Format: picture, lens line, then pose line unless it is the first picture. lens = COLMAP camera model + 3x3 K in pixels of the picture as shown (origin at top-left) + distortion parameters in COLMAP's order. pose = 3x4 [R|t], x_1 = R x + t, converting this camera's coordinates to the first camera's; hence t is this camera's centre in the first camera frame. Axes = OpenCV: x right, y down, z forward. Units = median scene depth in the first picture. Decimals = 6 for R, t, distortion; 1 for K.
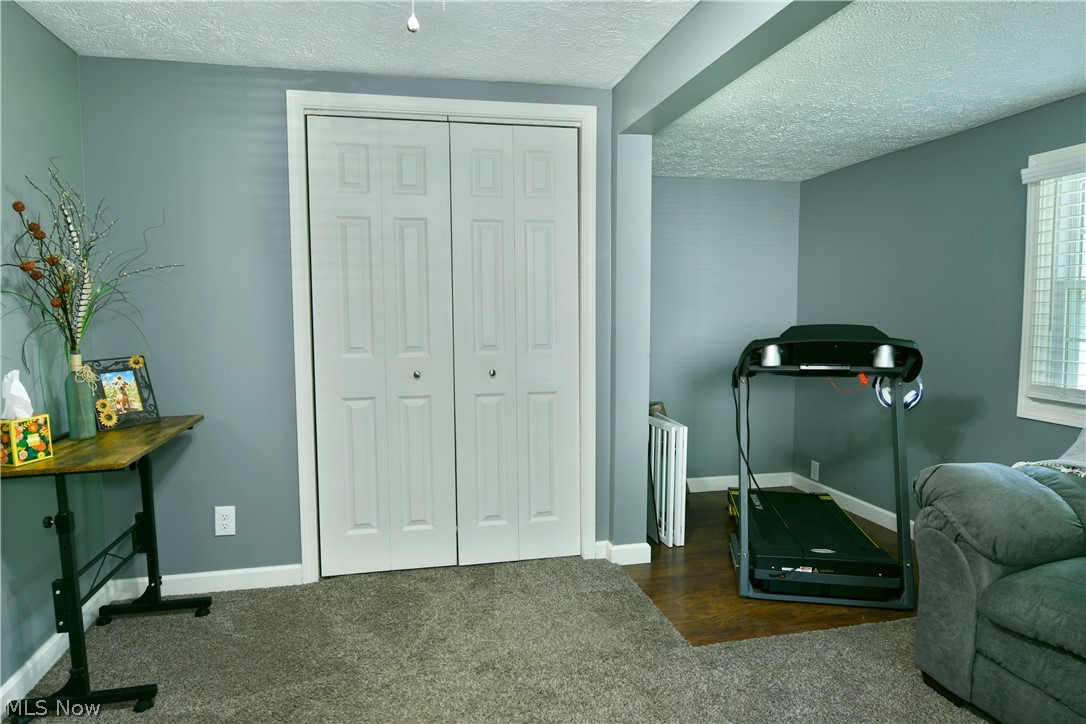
lens RADIAL K [[661.4, 0, 535.5], [0, 661.4, 358.3], [0, 0, 1]] dist [-0.011873, -0.003900]
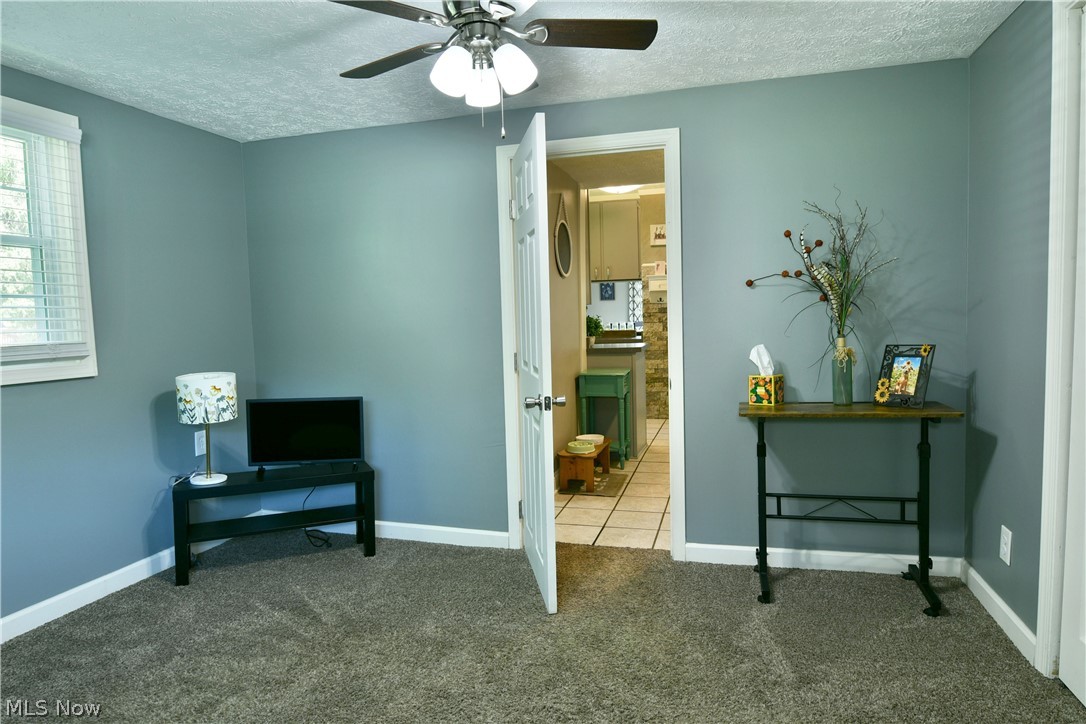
lens RADIAL K [[661.4, 0, 535.5], [0, 661.4, 358.3], [0, 0, 1]] dist [-0.011873, -0.003900]
pose [[-0.481145, 0.078646, -0.873106, 0.653007], [-0.034599, 0.993488, 0.108556, -0.078458], [0.875958, 0.082440, -0.475290, 1.012646]]
